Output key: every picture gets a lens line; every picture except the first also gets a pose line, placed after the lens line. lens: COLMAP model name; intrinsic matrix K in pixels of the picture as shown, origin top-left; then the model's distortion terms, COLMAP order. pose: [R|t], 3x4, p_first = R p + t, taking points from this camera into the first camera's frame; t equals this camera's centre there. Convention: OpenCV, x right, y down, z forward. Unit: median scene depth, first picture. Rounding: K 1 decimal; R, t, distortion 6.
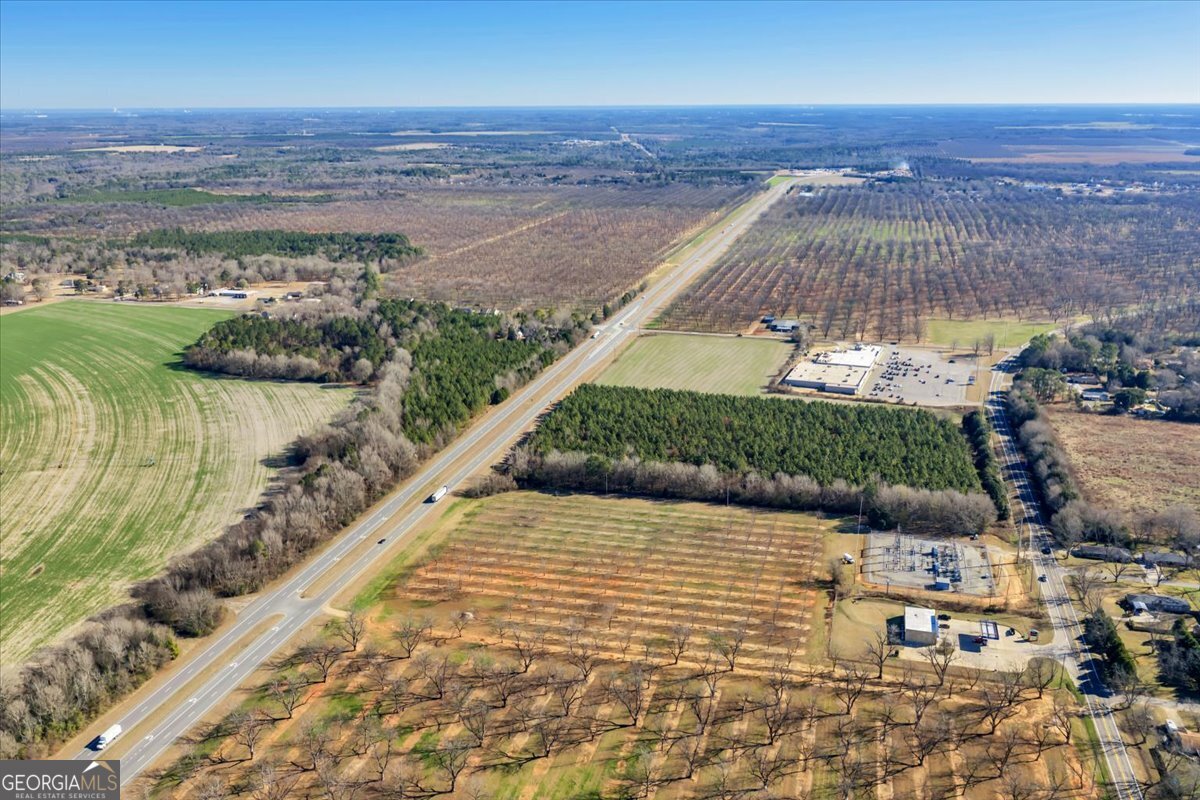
lens RADIAL K [[984.1, 0, 606.4], [0, 984.1, 403.1], [0, 0, 1]] dist [0.026545, -0.048466]
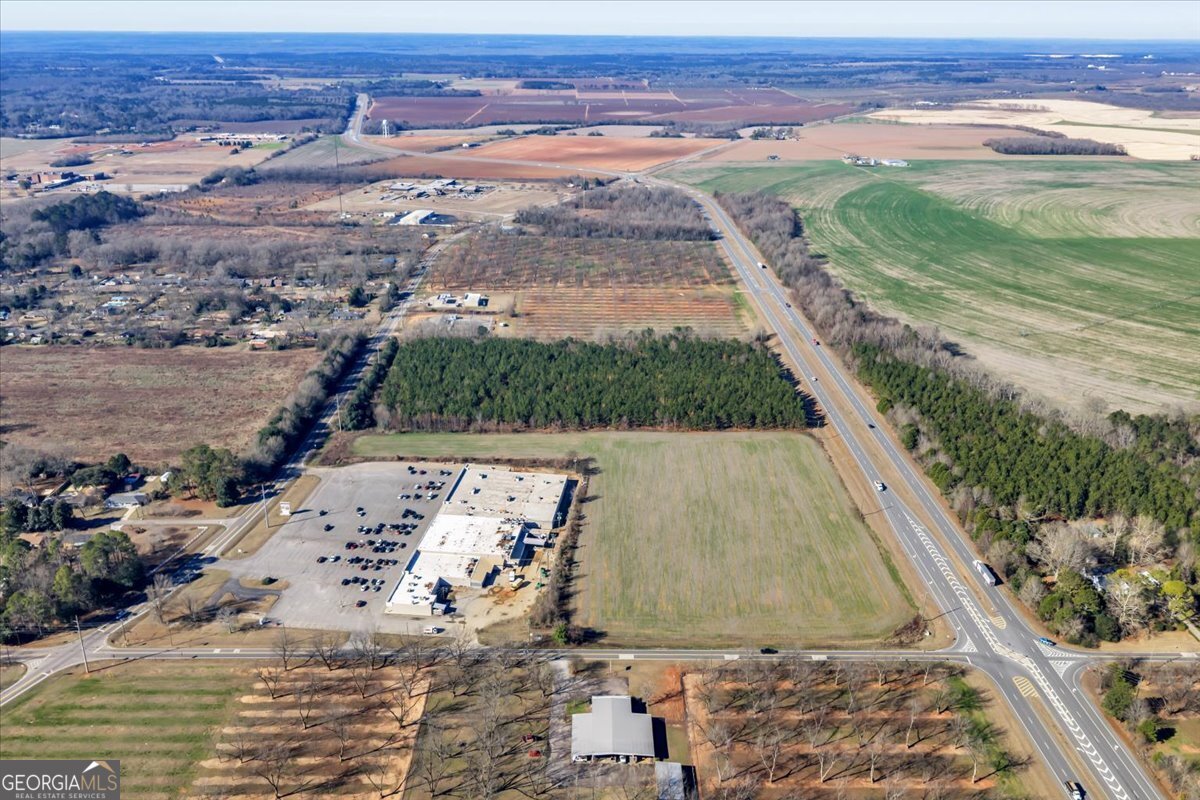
lens RADIAL K [[984.1, 0, 606.4], [0, 984.1, 403.1], [0, 0, 1]] dist [0.026545, -0.048466]
pose [[-0.959501, 0.099308, -0.263619, 0.356682], [-0.085003, 0.790118, 0.607032, -0.519327], [0.268573, 0.604857, -0.749678, 1.603830]]
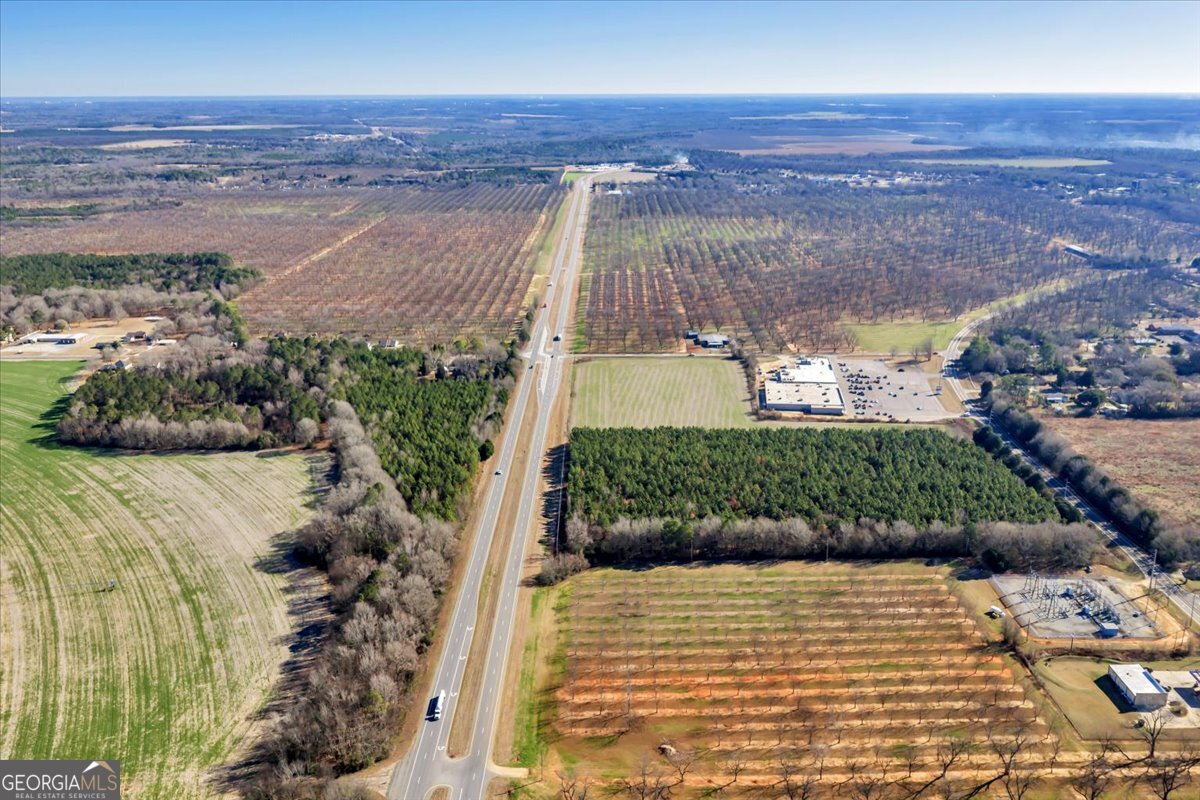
lens RADIAL K [[984.1, 0, 606.4], [0, 984.1, 403.1], [0, 0, 1]] dist [0.026545, -0.048466]
pose [[0.964815, -0.078241, 0.251019, -0.226452], [0.075815, 0.996934, 0.019337, -0.059196], [-0.251763, 0.000375, 0.967789, 0.119263]]
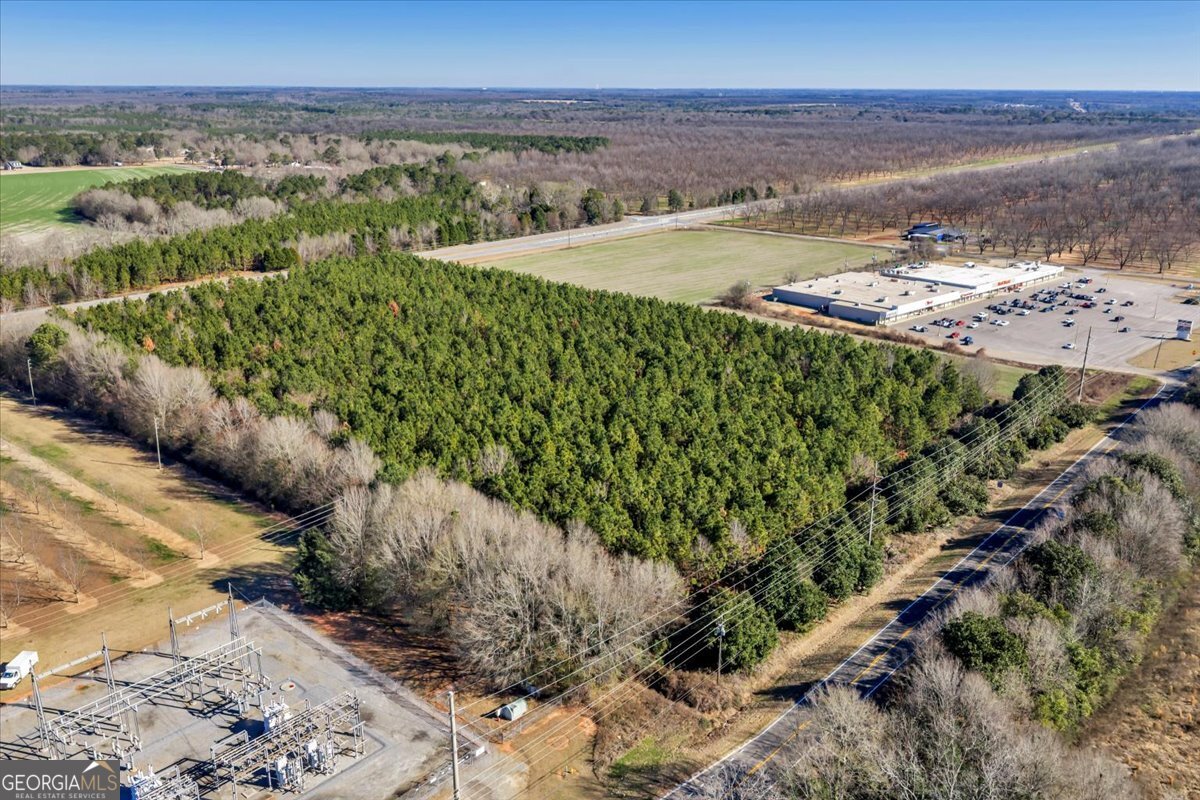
lens RADIAL K [[984.1, 0, 606.4], [0, 984.1, 403.1], [0, 0, 1]] dist [0.026545, -0.048466]
pose [[0.900919, 0.142342, -0.409980, 0.347273], [-0.136323, 0.989685, 0.044045, 0.026190], [0.412021, 0.016208, 0.911030, 0.534209]]
